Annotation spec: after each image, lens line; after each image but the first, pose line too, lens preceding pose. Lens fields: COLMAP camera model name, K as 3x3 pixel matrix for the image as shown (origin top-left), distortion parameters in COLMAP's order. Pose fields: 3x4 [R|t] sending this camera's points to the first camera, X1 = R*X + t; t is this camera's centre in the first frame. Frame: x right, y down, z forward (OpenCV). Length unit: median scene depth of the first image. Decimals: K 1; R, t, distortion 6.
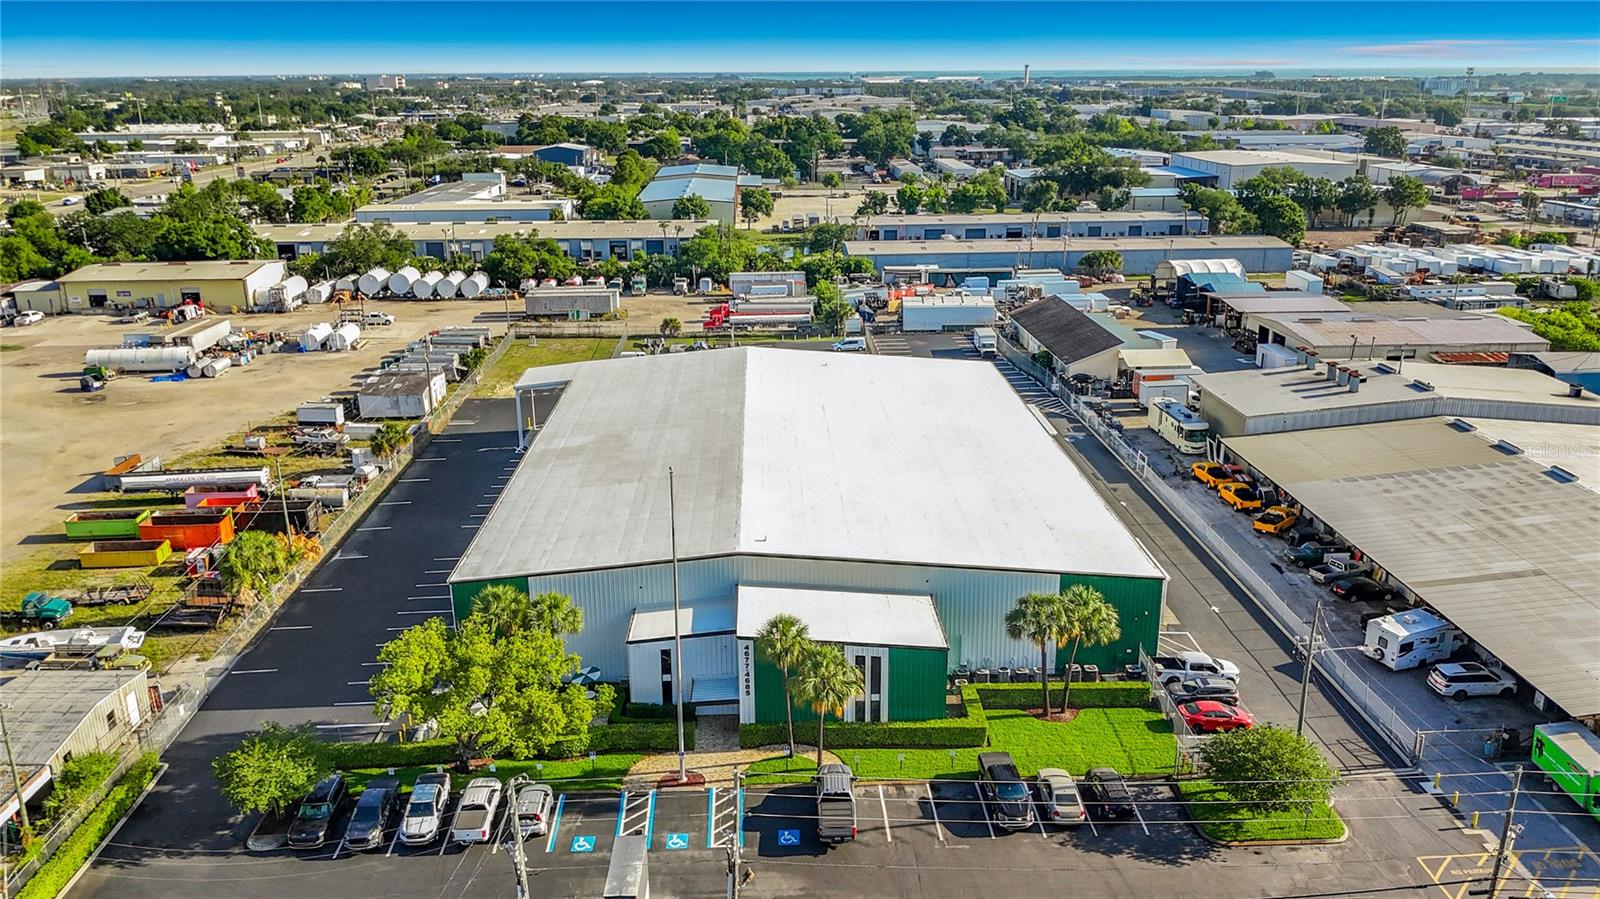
lens RADIAL K [[1215.9, 0, 800.0], [0, 1215.9, 449.5], [0, 0, 1]] dist [0.041671, -0.081304]
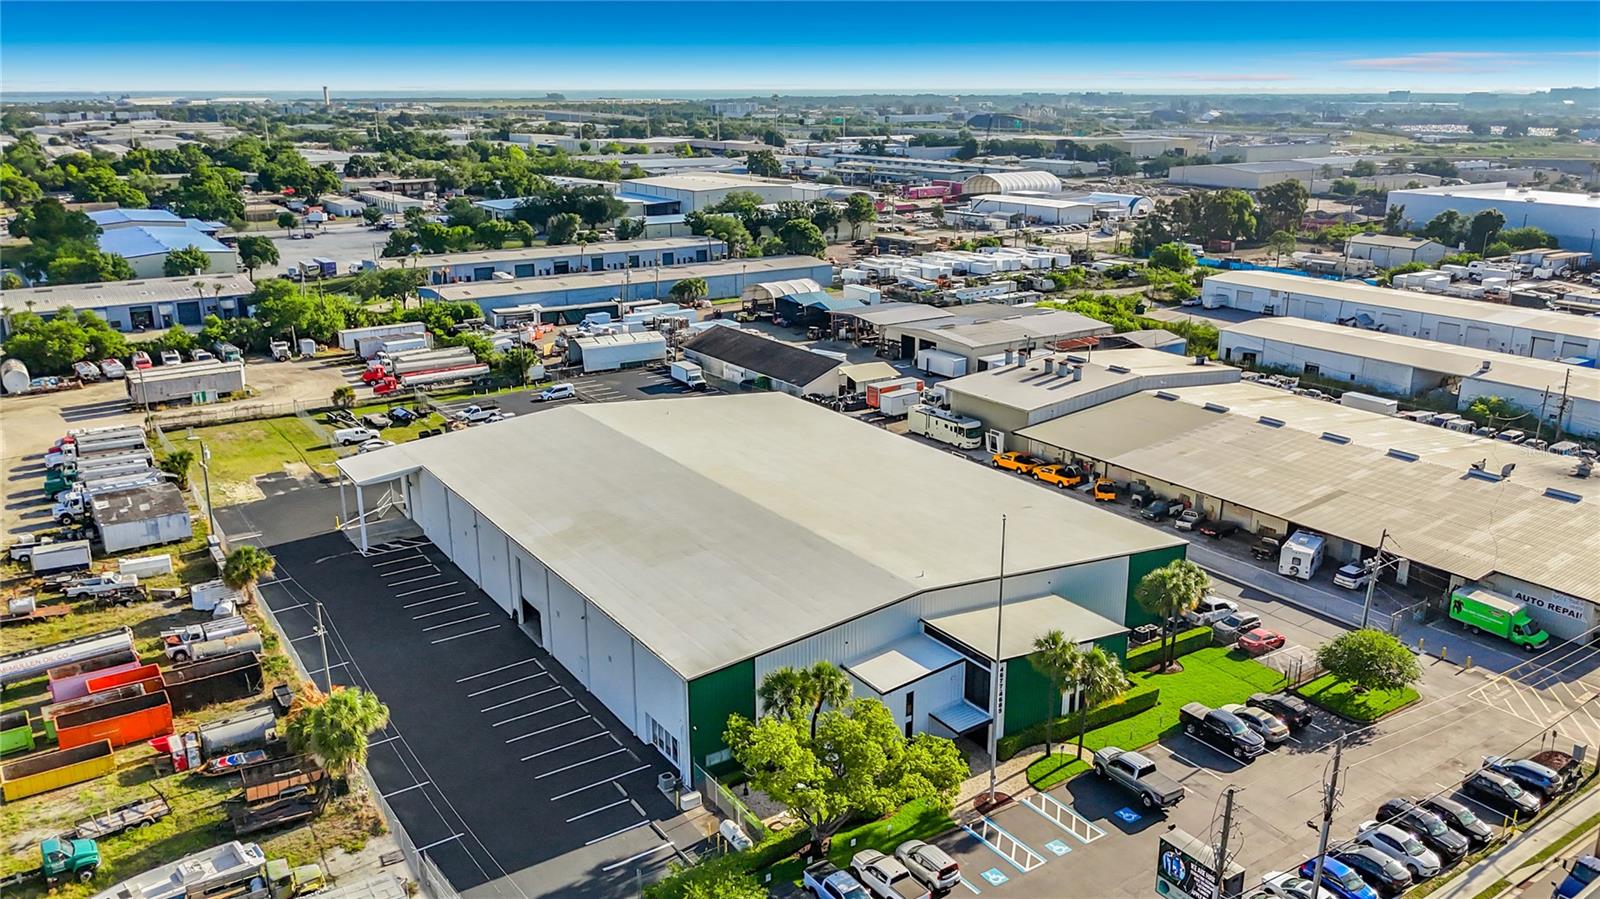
lens RADIAL K [[1215.9, 0, 800.0], [0, 1215.9, 449.5], [0, 0, 1]] dist [0.041671, -0.081304]
pose [[0.852367, -0.143011, 0.503009, -0.358322], [0.150849, 0.988232, 0.025346, -0.043862], [-0.500714, 0.054274, 0.863910, 0.064289]]
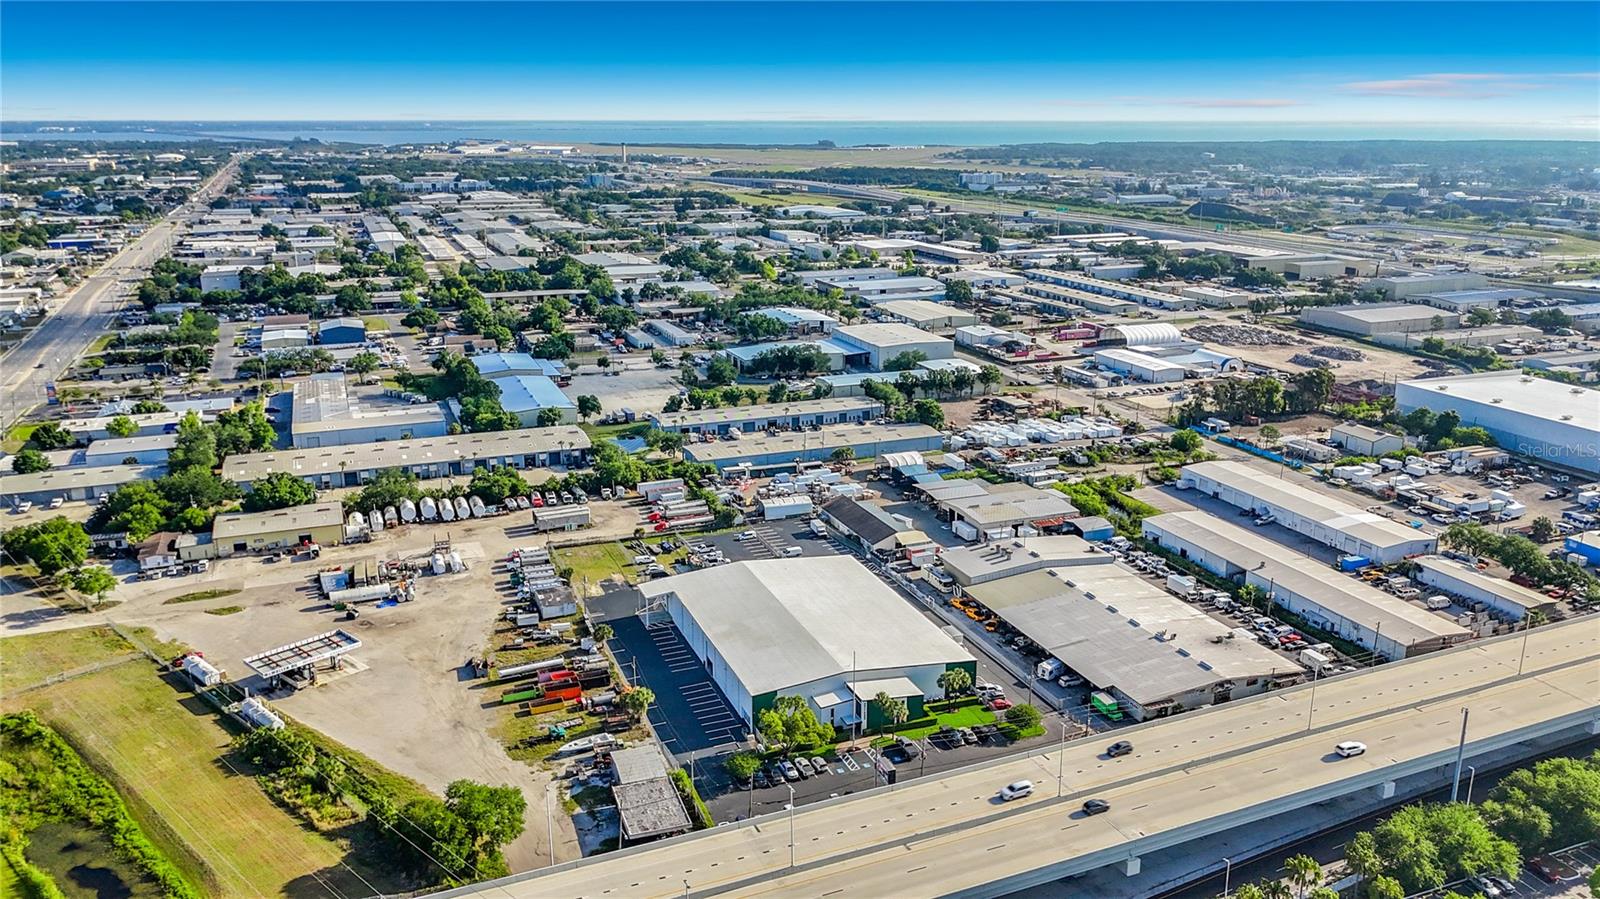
lens RADIAL K [[1200.9, 0, 800.0], [0, 1200.9, 449.5], [0, 0, 1]] dist [0.082927, -0.153504]
pose [[0.944380, -0.080055, 0.318964, -0.551204], [0.090834, 0.995684, -0.019039, -0.213099], [-0.316063, 0.046953, 0.947576, -0.916013]]
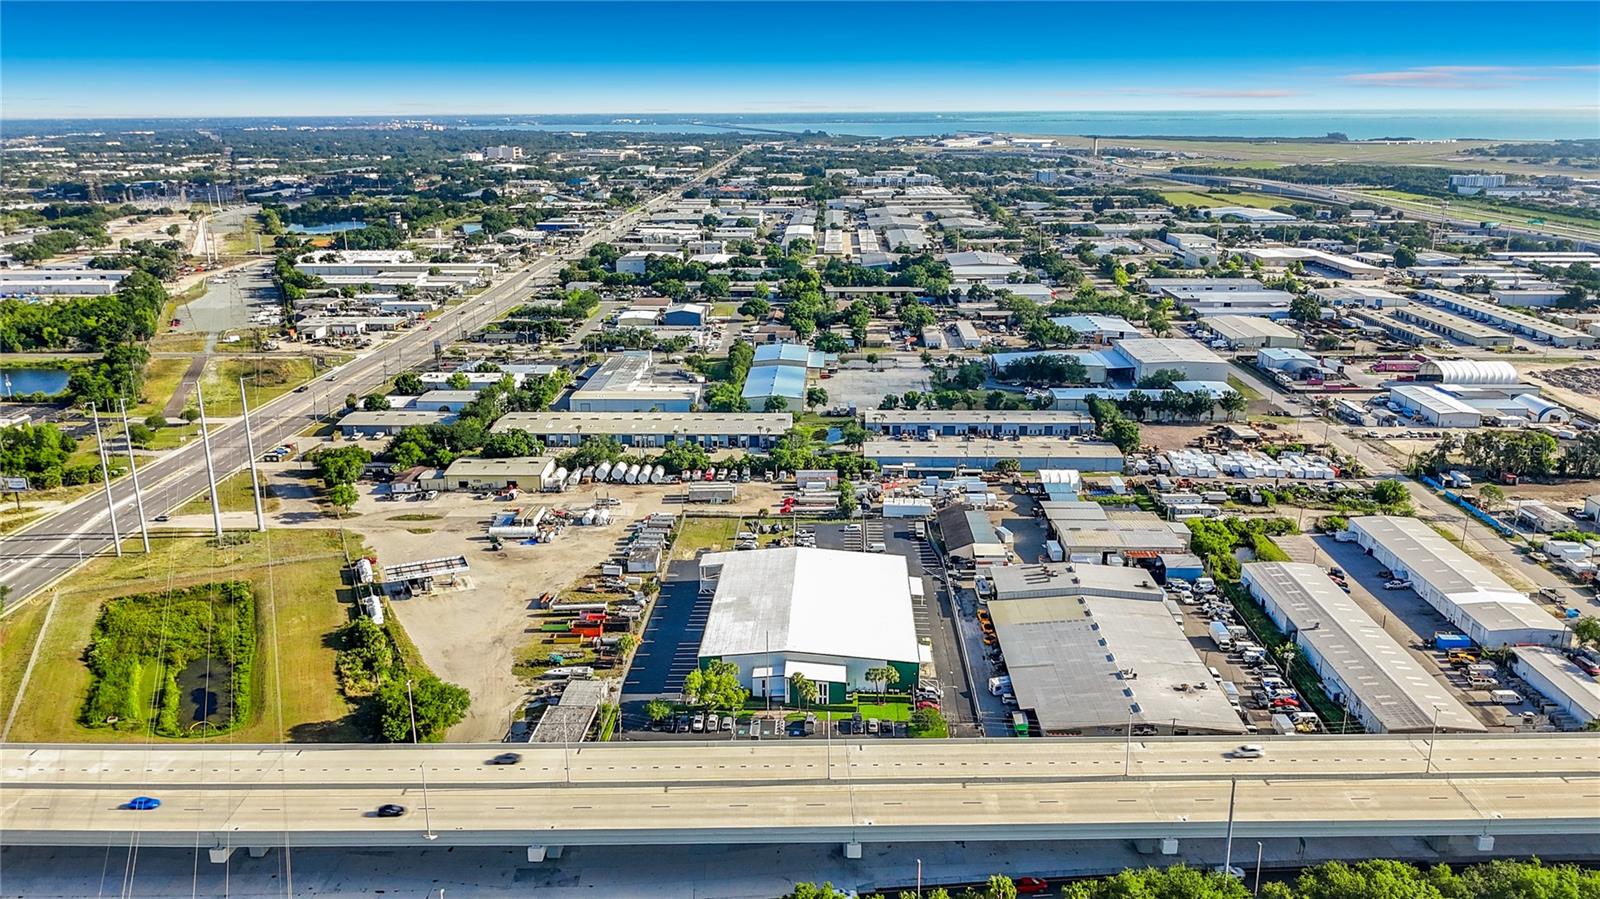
lens RADIAL K [[1200.9, 0, 800.0], [0, 1200.9, 449.5], [0, 0, 1]] dist [0.082927, -0.153504]
pose [[0.997538, 0.022490, -0.066427, 0.100511], [-0.024173, 0.999404, -0.024638, -0.201363], [0.065833, 0.026183, 0.997487, -1.193325]]
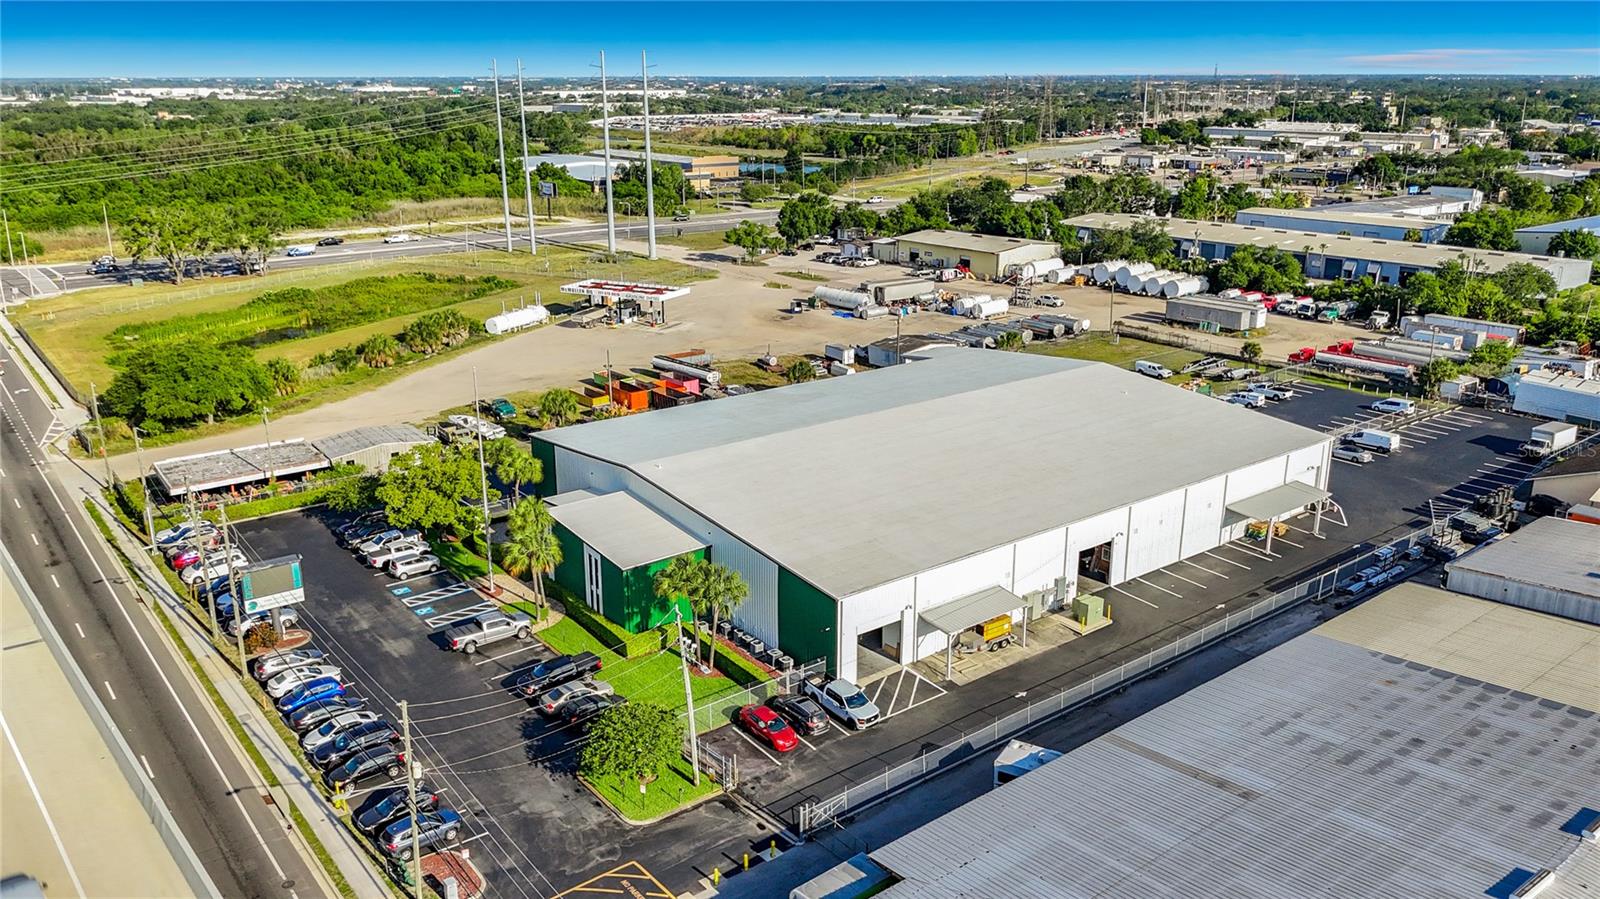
lens RADIAL K [[1200.9, 0, 800.0], [0, 1200.9, 449.5], [0, 0, 1]] dist [0.082927, -0.153504]
pose [[0.584165, 0.245849, -0.773505, 0.565613], [-0.243152, 0.962259, 0.122209, -0.072668], [0.774357, 0.116689, 0.621896, 0.183337]]
